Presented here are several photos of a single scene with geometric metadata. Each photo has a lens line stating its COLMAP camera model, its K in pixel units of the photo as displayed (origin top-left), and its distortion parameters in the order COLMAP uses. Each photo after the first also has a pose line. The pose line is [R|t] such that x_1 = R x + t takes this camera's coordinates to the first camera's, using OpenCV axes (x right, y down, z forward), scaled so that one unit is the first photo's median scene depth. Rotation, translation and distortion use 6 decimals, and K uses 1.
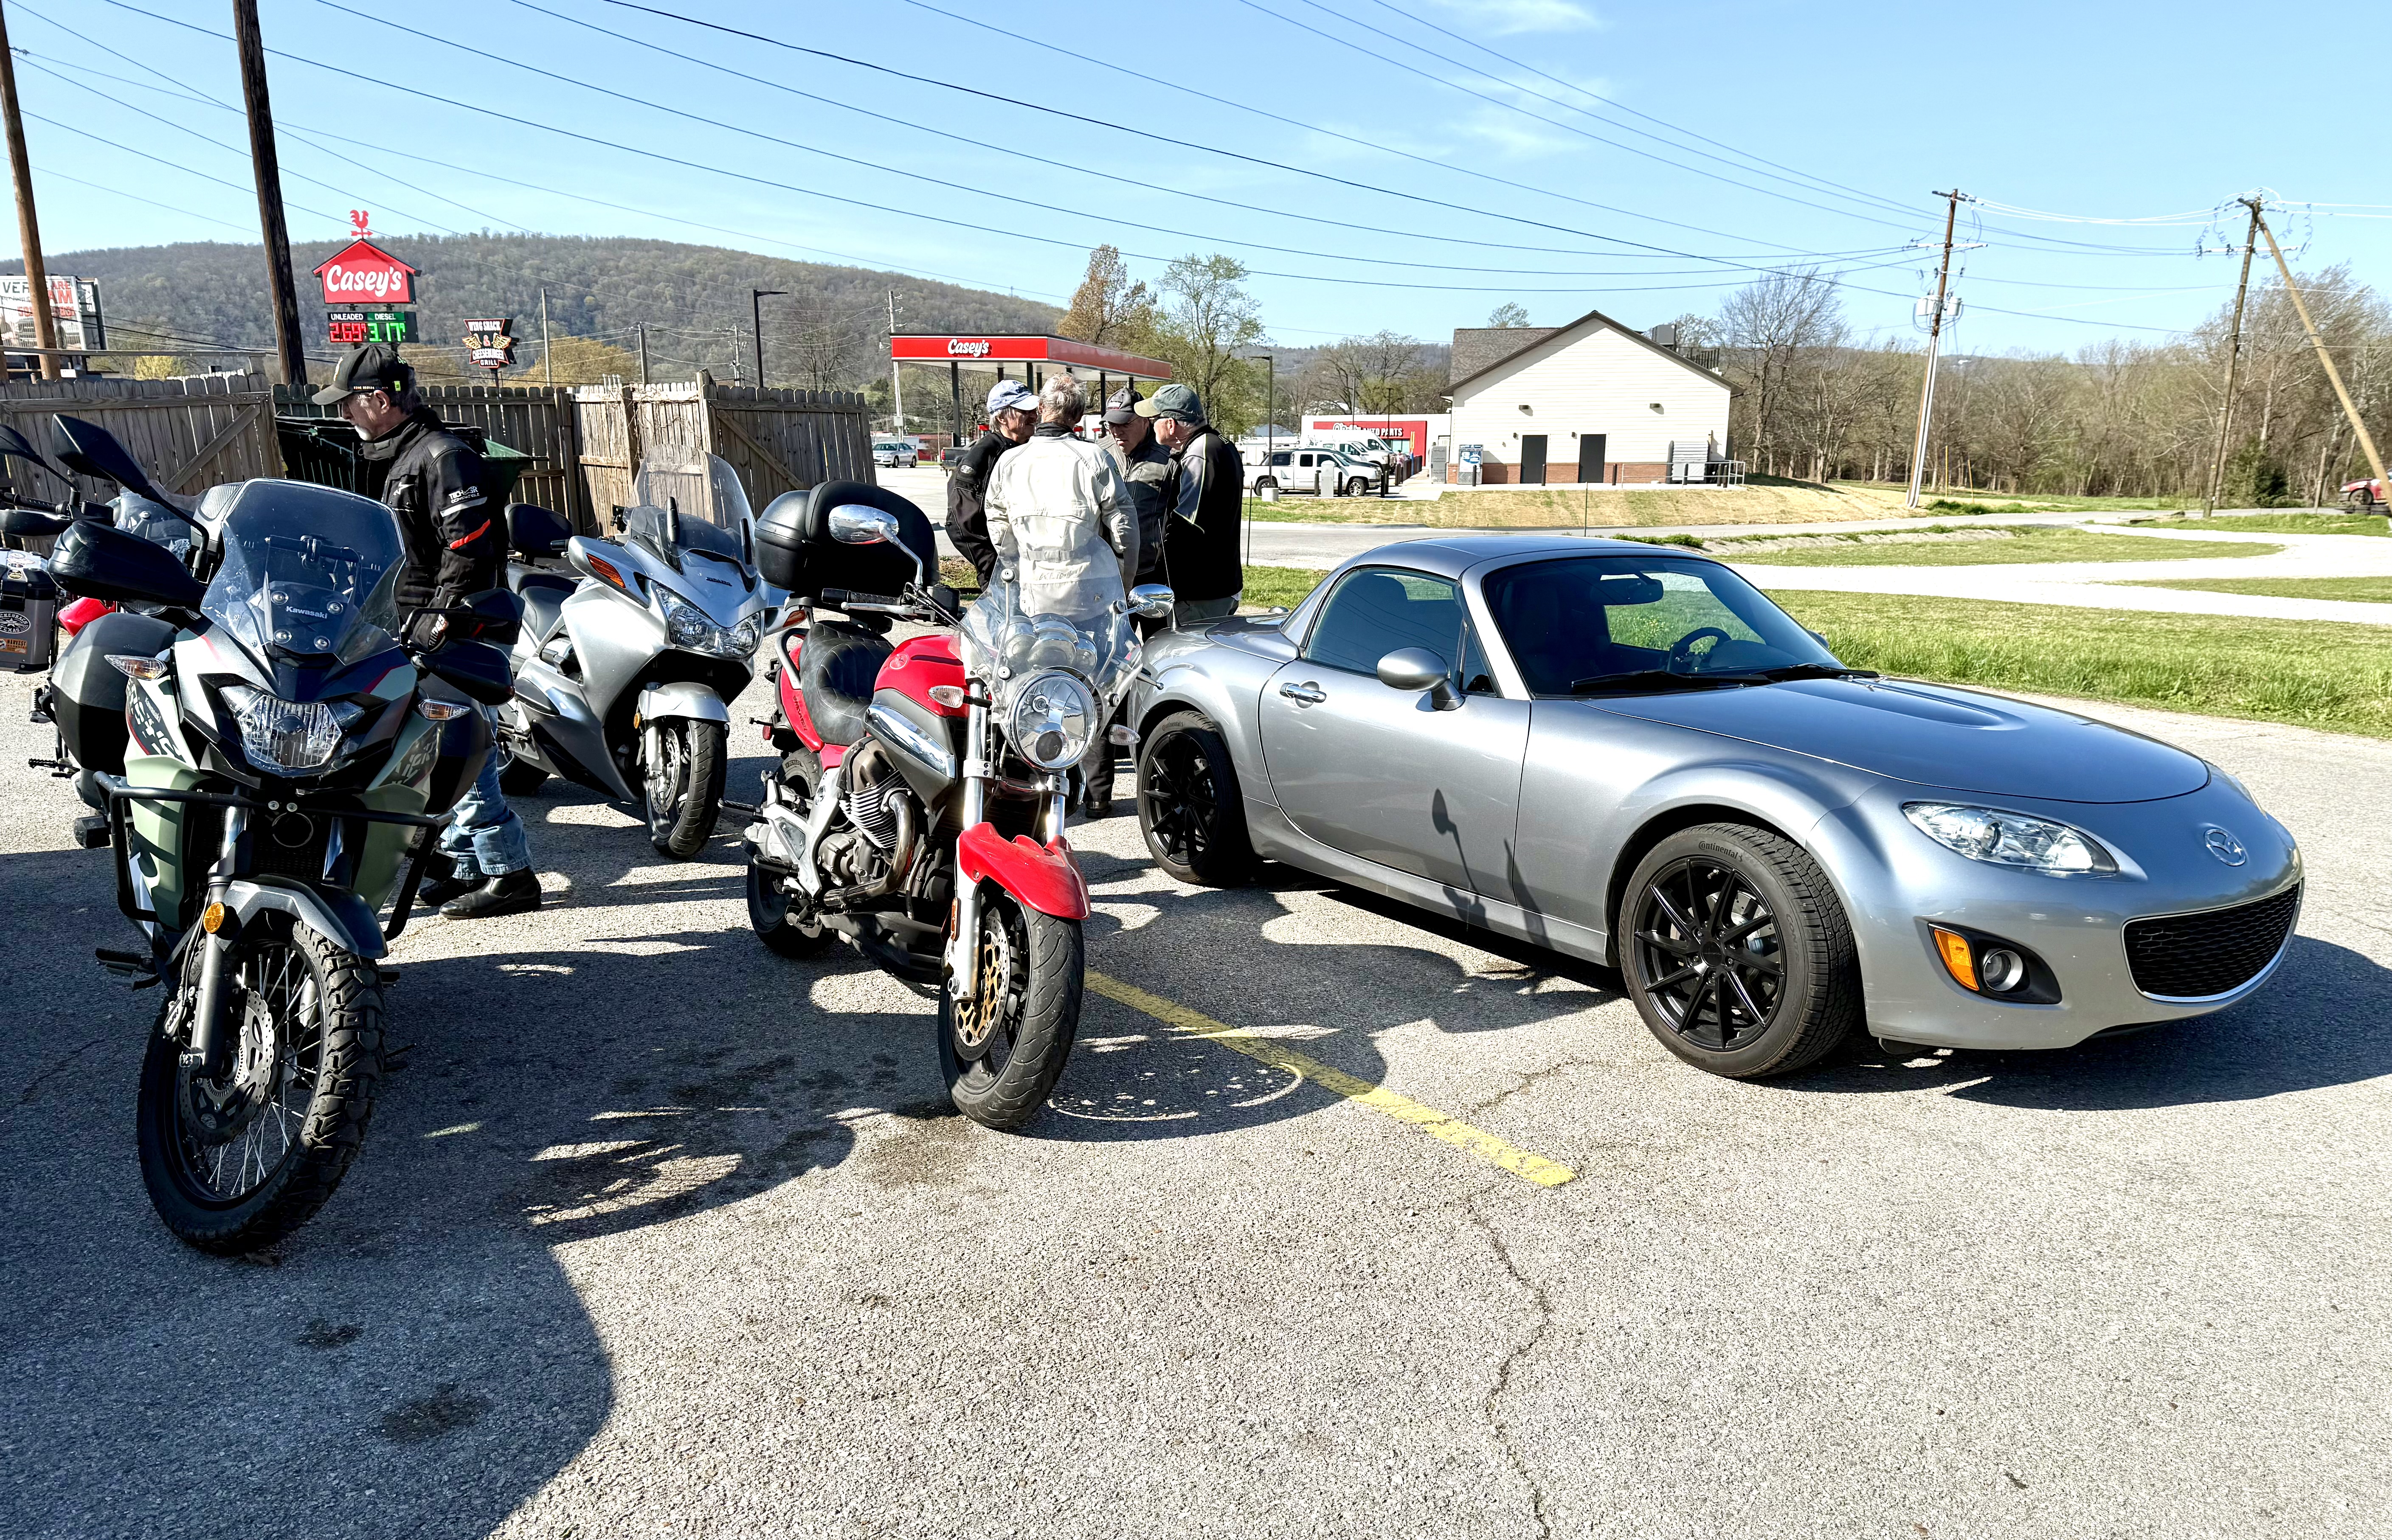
lens RADIAL K [[1674.8, 0, 1195.0], [0, 1674.8, 883.7], [0, 0, 1]] dist [0.005818, 0.003645]
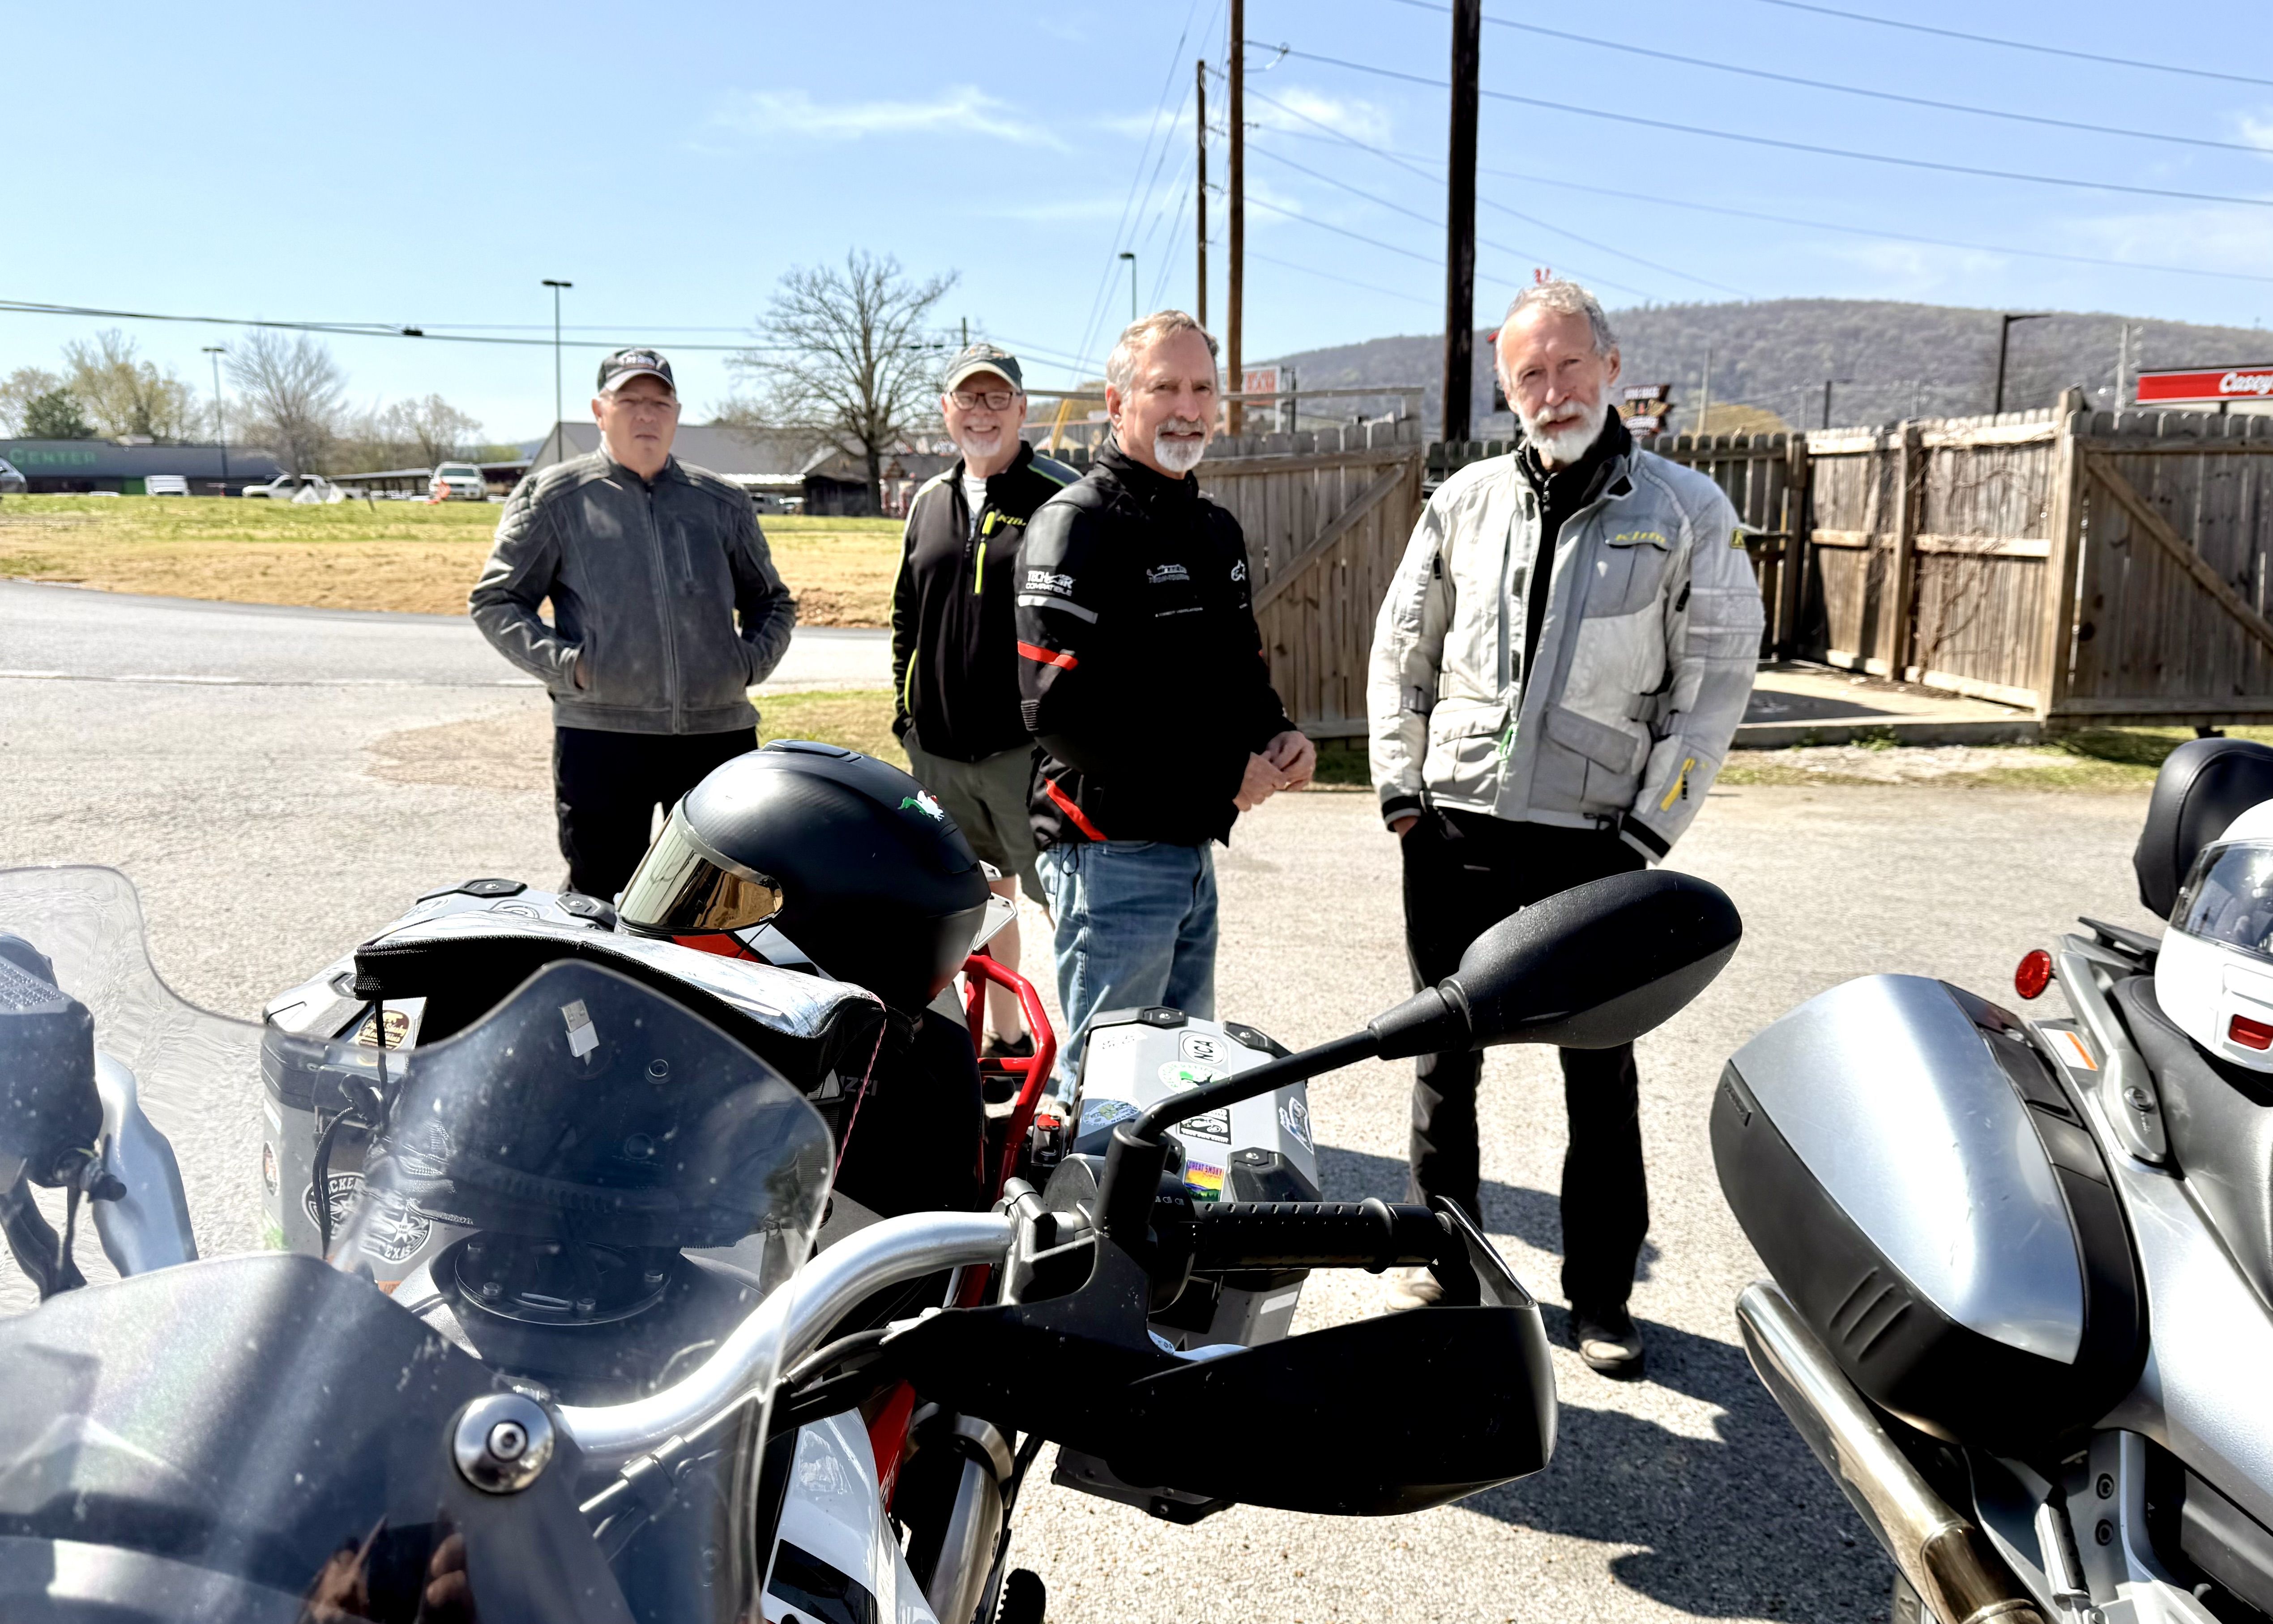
lens RADIAL K [[1645.8, 0, 1136.5], [0, 1645.8, 812.0], [0, 0, 1]] dist [0.003619, 0.001534]
pose [[0.789744, 0.096352, -0.605822, -0.161336], [-0.142871, 0.989319, -0.028901, -0.079010], [0.596567, 0.109379, 0.795075, 0.300250]]
